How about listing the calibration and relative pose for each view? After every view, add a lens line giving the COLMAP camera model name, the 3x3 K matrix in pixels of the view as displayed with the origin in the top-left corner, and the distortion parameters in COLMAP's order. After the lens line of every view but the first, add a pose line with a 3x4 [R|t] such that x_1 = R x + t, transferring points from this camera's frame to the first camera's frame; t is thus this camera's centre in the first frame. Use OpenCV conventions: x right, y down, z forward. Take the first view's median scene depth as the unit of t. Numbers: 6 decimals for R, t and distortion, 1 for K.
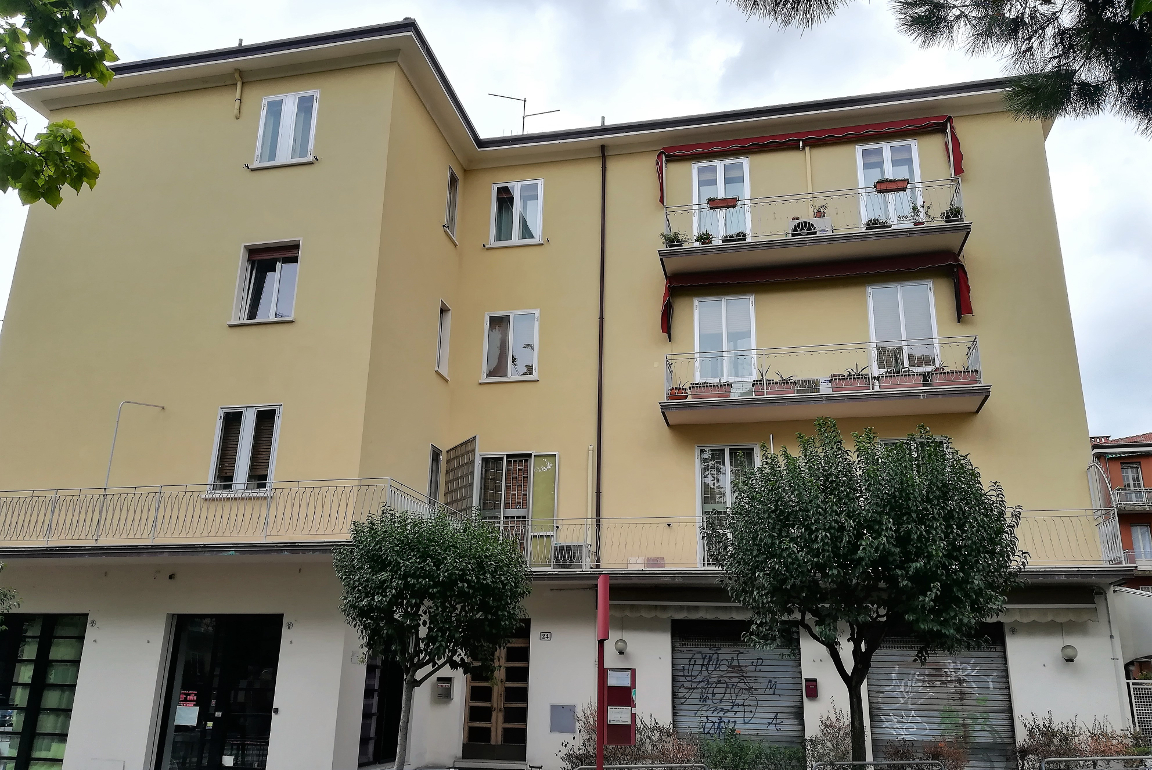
lens RADIAL K [[898.3, 0, 573.7], [0, 898.3, 413.3], [0, 0, 1]] dist [0.004511, -0.006920]
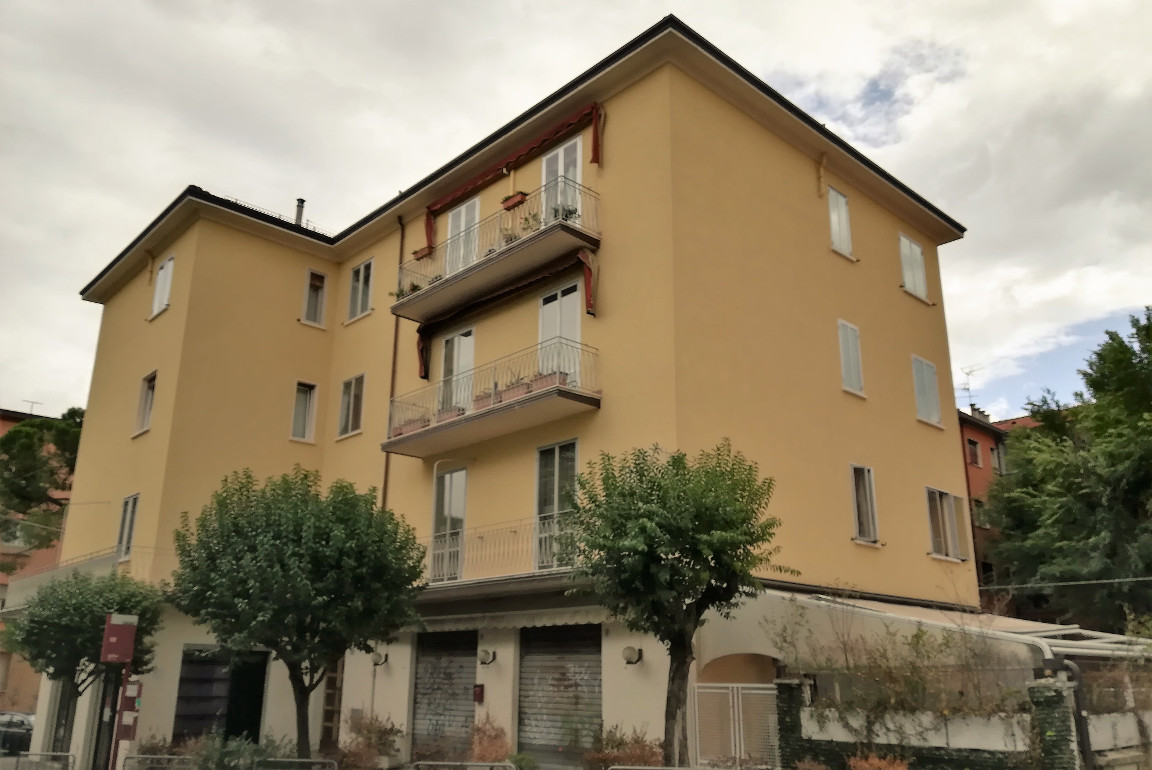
lens RADIAL K [[920.9, 0, 576.0], [0, 920.9, 385.0], [0, 0, 1]] dist [-0.003456, -0.004326]
pose [[0.834346, -0.183856, -0.519677, 0.970595], [0.174112, 0.982374, -0.068015, 0.039016], [0.523022, -0.033734, 0.851651, 0.137317]]
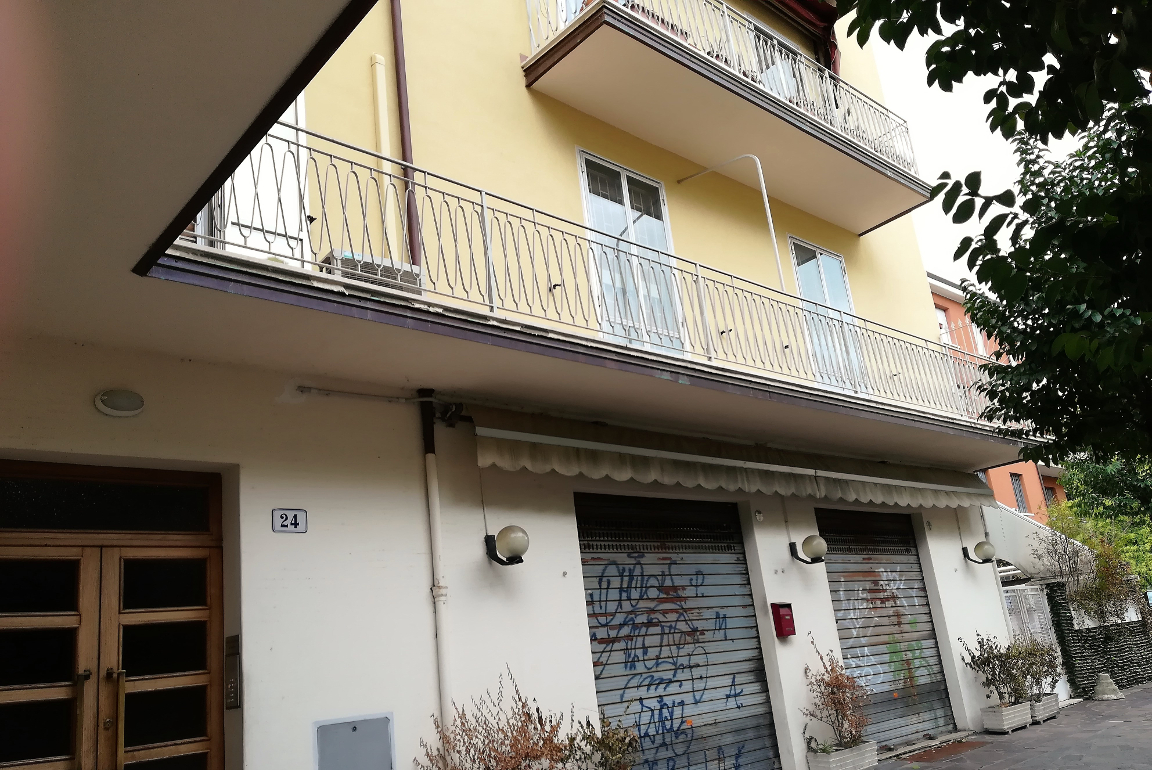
lens RADIAL K [[898.3, 0, 573.7], [0, 898.3, 413.3], [0, 0, 1]] dist [0.004511, -0.006920]
pose [[0.565557, 0.148423, 0.811244, -0.259612], [-0.122937, 0.987854, -0.095030, 0.242847], [-0.815495, -0.045987, 0.576934, 0.774923]]
